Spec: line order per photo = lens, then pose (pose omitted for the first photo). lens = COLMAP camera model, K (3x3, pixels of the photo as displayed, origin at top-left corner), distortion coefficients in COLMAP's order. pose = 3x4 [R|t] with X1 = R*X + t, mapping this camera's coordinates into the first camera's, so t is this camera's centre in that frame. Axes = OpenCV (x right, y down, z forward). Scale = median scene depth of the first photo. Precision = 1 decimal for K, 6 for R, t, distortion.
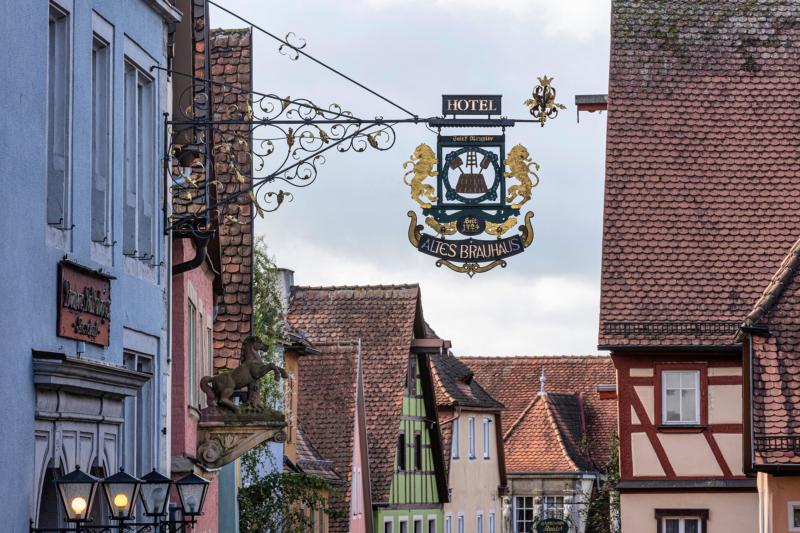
lens RADIAL K [[4498.2, 0, 400.0], [0, 4498.2, 265.9], [0, 0, 1]] dist [-0.079671, 0.000000]
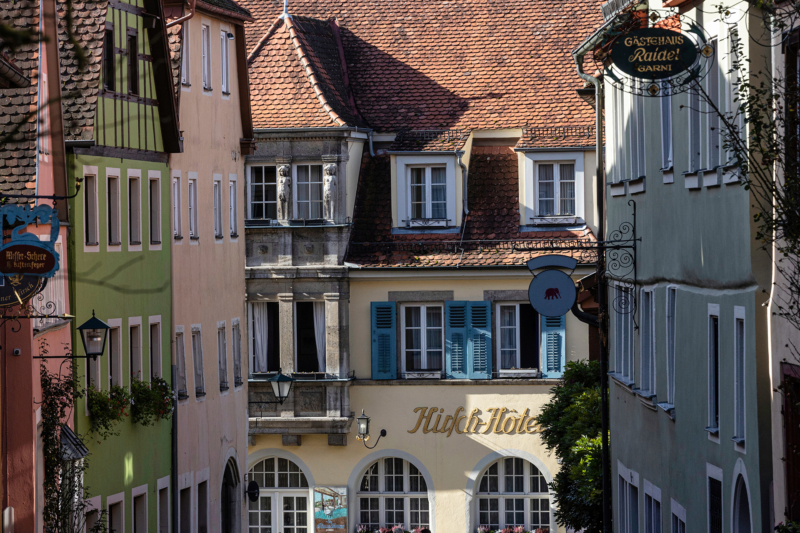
lens RADIAL K [[3913.7, 0, 400.8], [0, 3913.7, 268.1], [0, 0, 1]] dist [0.173882, 0.000000]
pose [[0.994411, -0.010863, 0.105016, -0.023199], [0.005469, 0.998657, 0.051518, 0.061491], [-0.105435, -0.050656, 0.993135, 0.696392]]
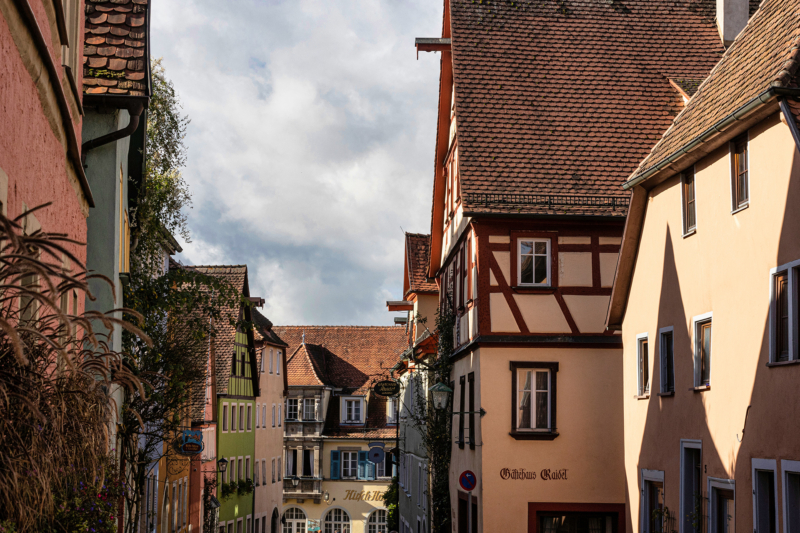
lens RADIAL K [[1592.9, 0, 430.3], [0, 1592.9, 257.4], [0, 0, 1]] dist [-0.006476, 0.000000]
pose [[0.989480, 0.027104, 0.142110, -0.018390], [-0.019412, 0.998285, -0.055235, 0.048011], [-0.143364, 0.051895, 0.988309, 0.584029]]
